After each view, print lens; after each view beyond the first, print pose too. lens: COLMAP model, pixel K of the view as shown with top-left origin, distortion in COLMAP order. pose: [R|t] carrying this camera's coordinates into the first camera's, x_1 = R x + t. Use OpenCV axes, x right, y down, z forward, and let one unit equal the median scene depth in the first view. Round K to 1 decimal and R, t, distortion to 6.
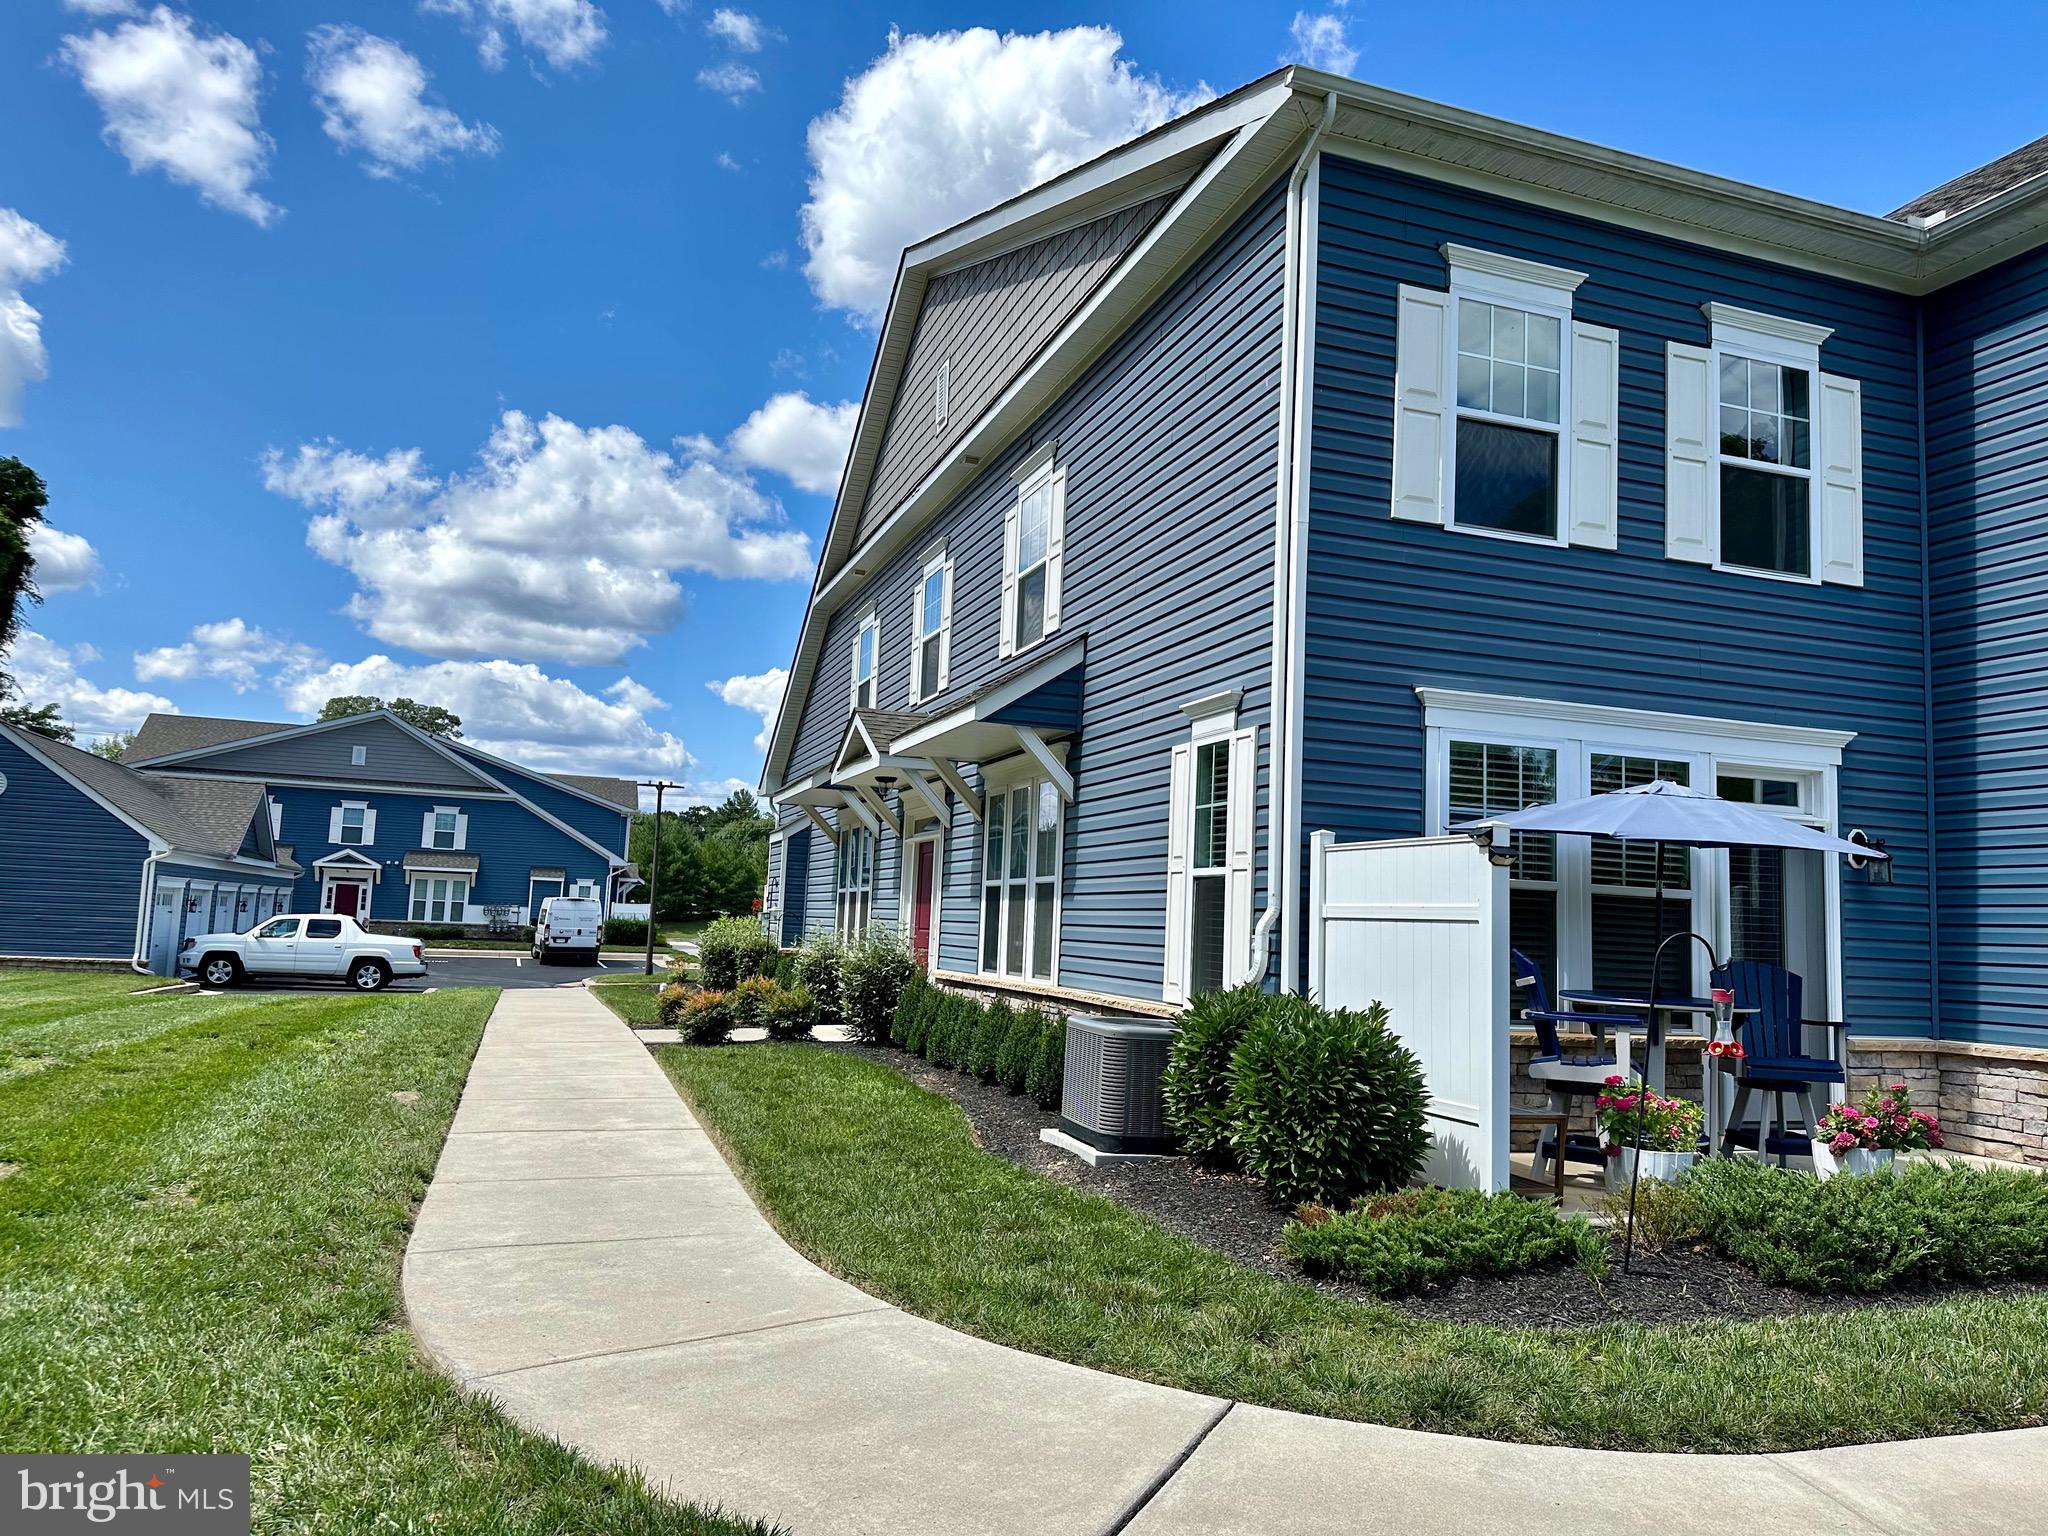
lens RADIAL K [[1445.6, 0, 1035.7], [0, 1445.6, 778.5], [0, 0, 1]] dist [0.037827, -0.009240]
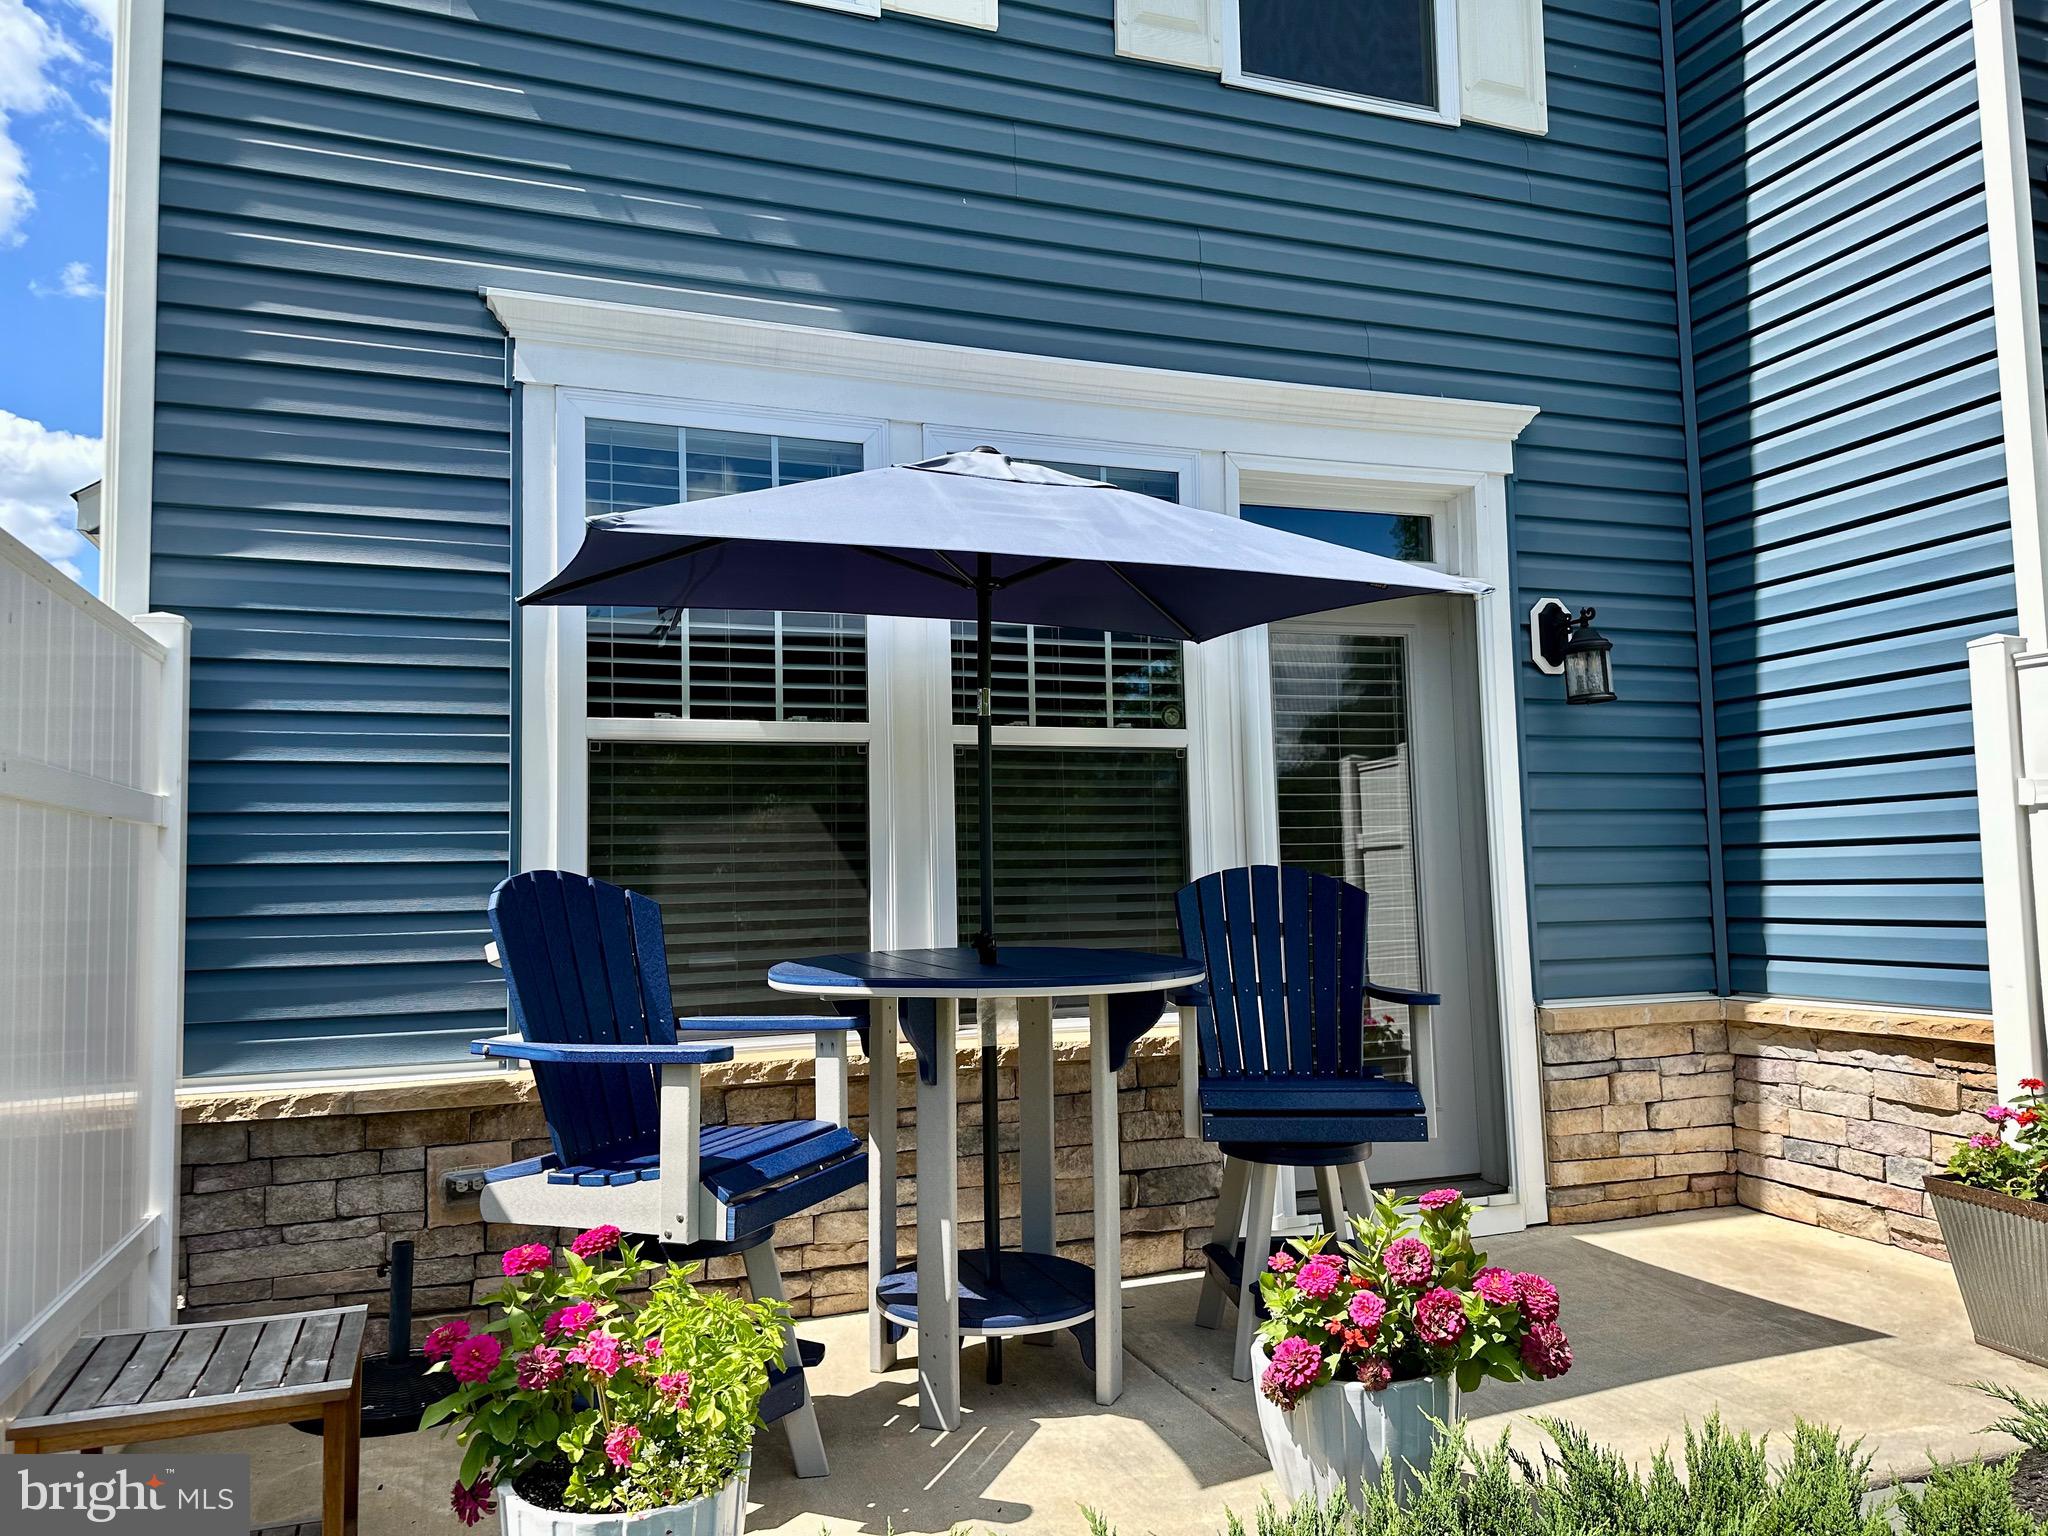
lens RADIAL K [[1445.6, 0, 1012.4], [0, 1445.6, 763.3], [0, 0, 1]] dist [0.037827, -0.009240]
pose [[0.998072, -0.060966, 0.011629, 0.377372], [0.060745, 0.997983, 0.018438, 0.073949], [-0.012729, -0.017696, 0.999762, 0.508708]]
